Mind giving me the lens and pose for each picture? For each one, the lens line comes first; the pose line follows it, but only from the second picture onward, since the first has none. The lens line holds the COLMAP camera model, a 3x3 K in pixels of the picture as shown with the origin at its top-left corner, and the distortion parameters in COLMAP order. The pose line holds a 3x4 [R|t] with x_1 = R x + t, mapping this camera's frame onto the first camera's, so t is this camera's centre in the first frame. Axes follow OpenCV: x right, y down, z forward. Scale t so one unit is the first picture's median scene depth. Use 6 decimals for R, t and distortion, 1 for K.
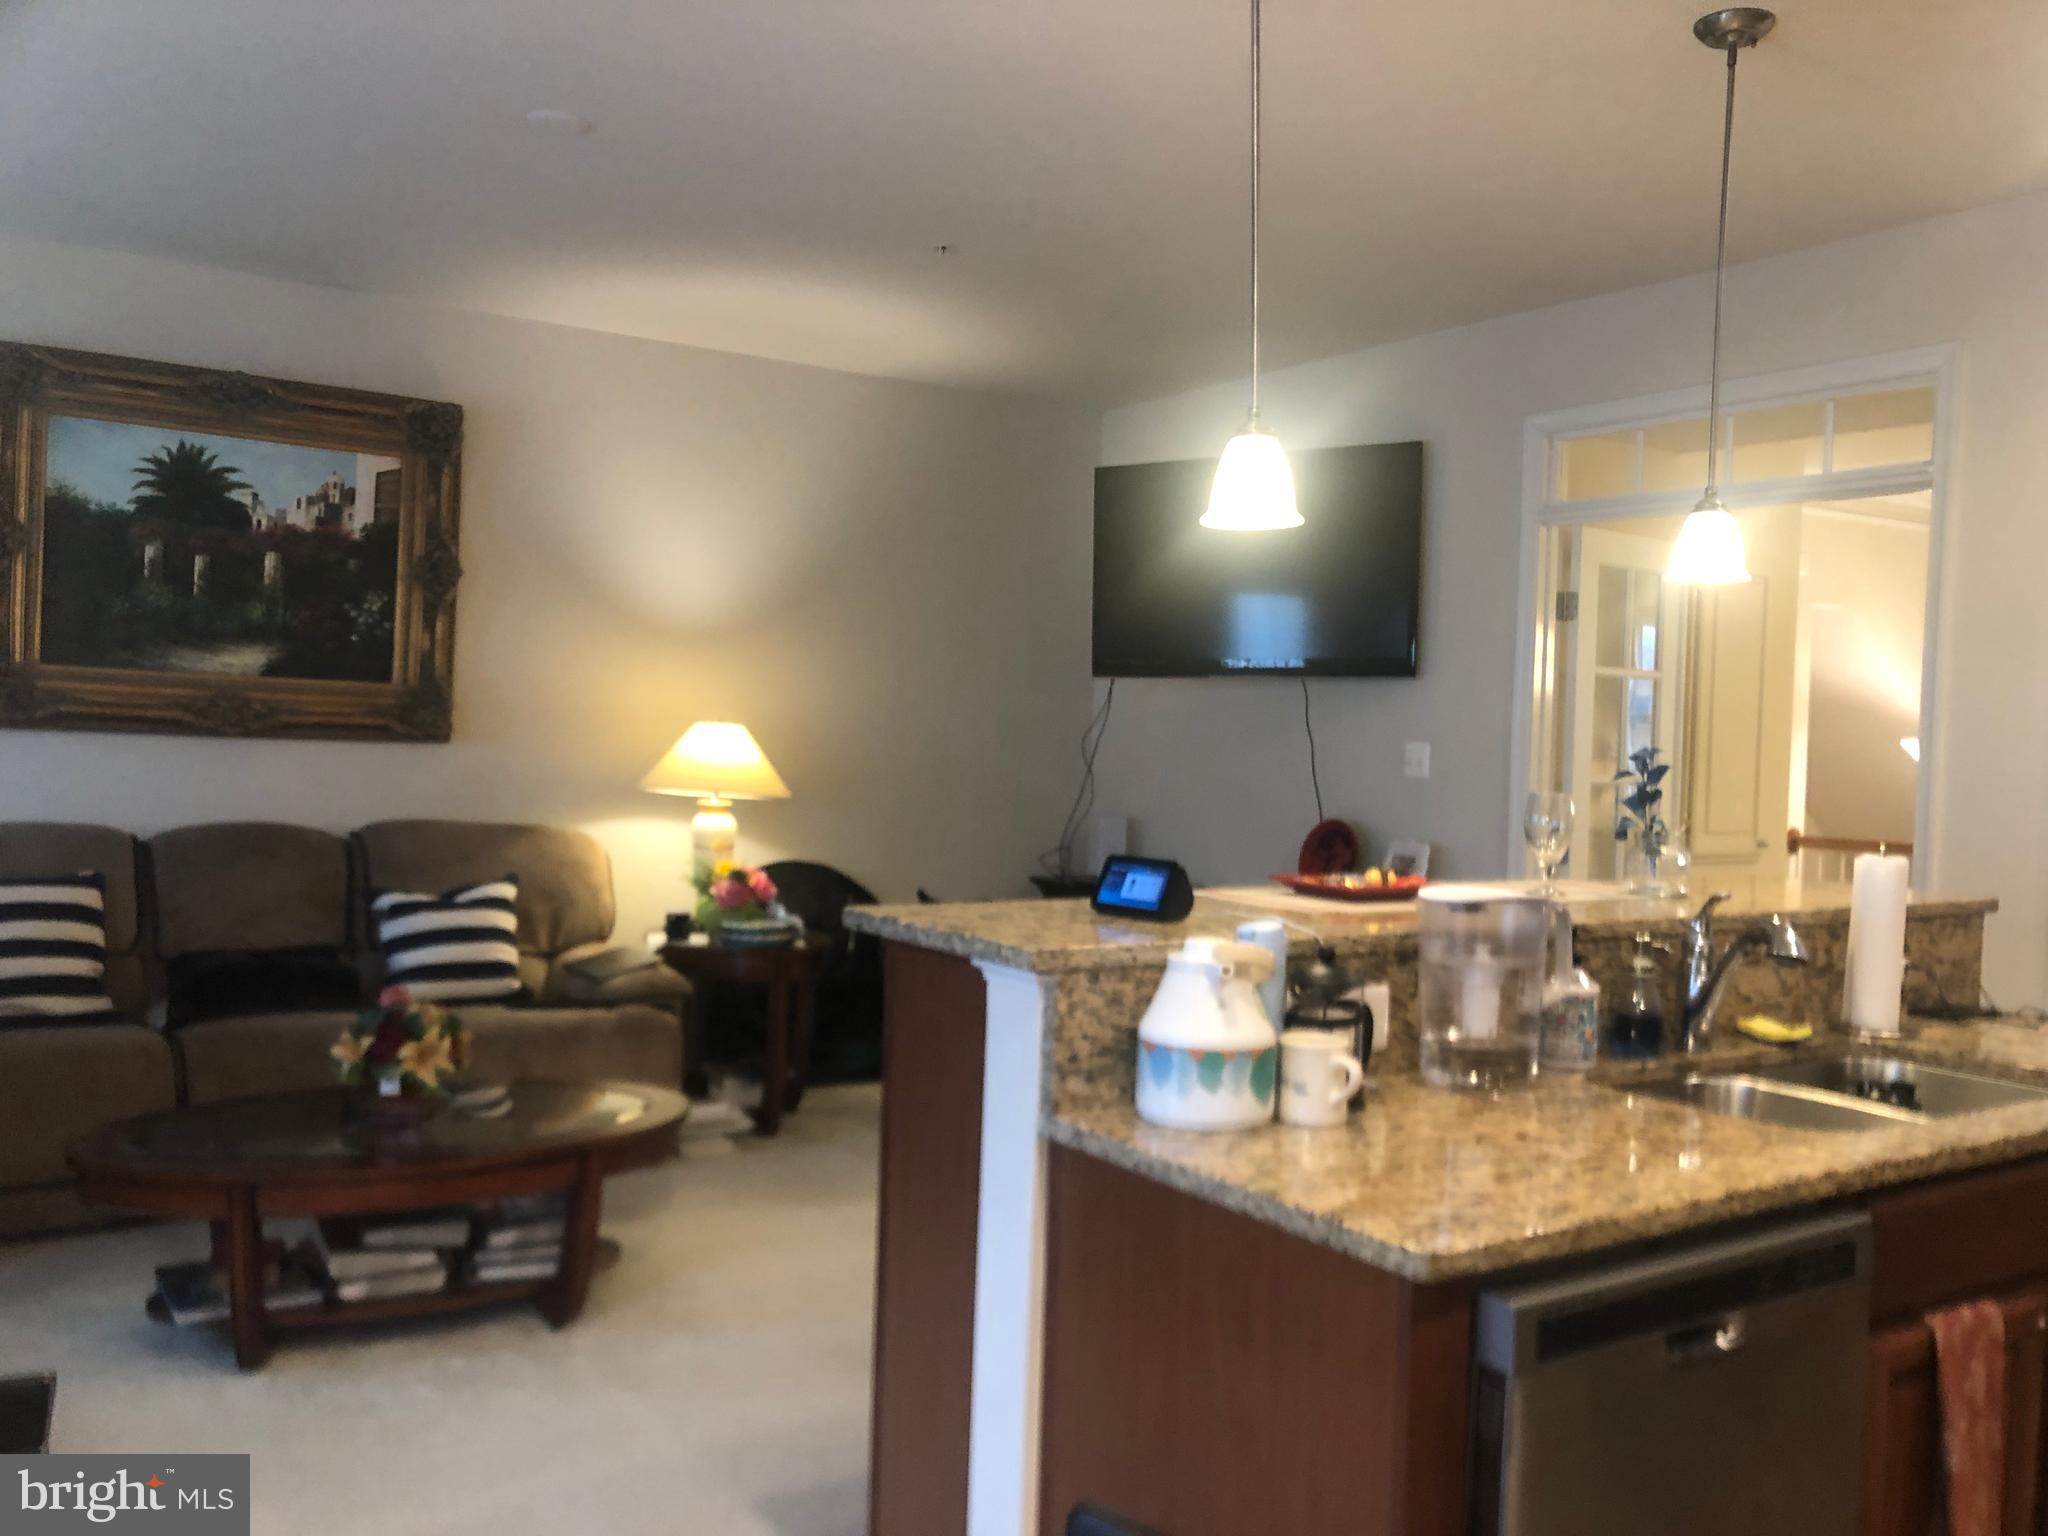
lens RADIAL K [[1664.5, 0, 1054.0], [0, 1664.5, 791.7], [0, 0, 1]] dist [-0.001124, 0.003718]
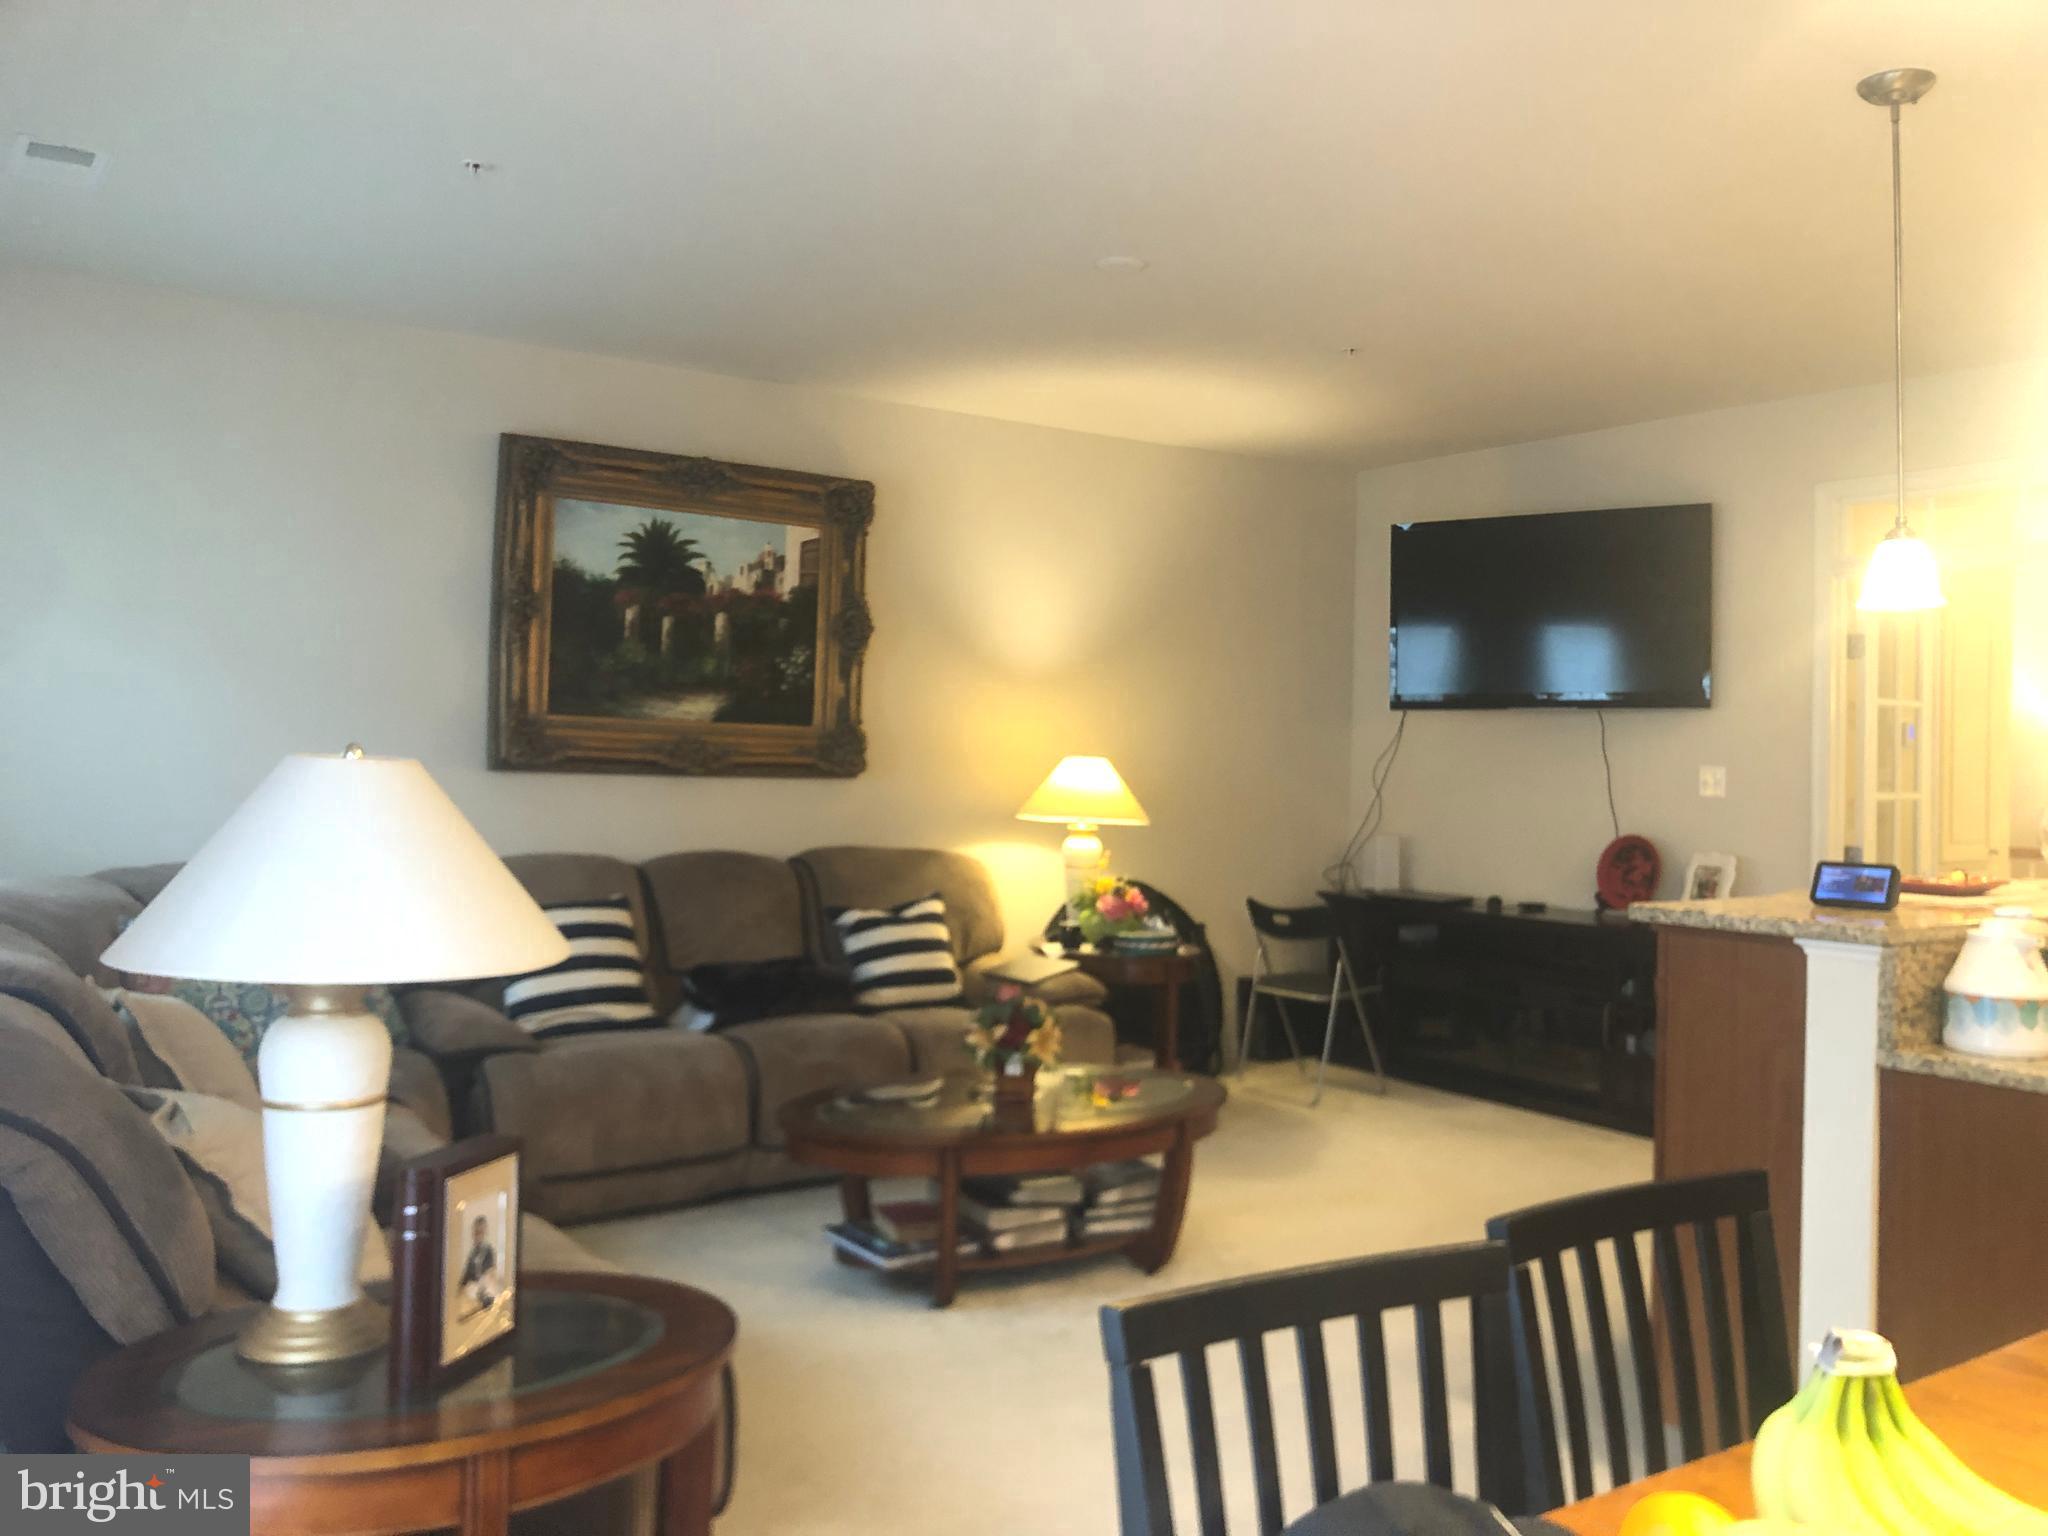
lens RADIAL K [[1652.8, 0, 1061.2], [0, 1652.8, 740.8], [0, 0, 1]] dist [0.105112, -0.194765]
pose [[0.999665, -0.013488, 0.022096, -0.276839], [0.014453, 0.998923, -0.044092, -0.003411], [-0.021477, 0.044396, 0.998783, -0.142606]]
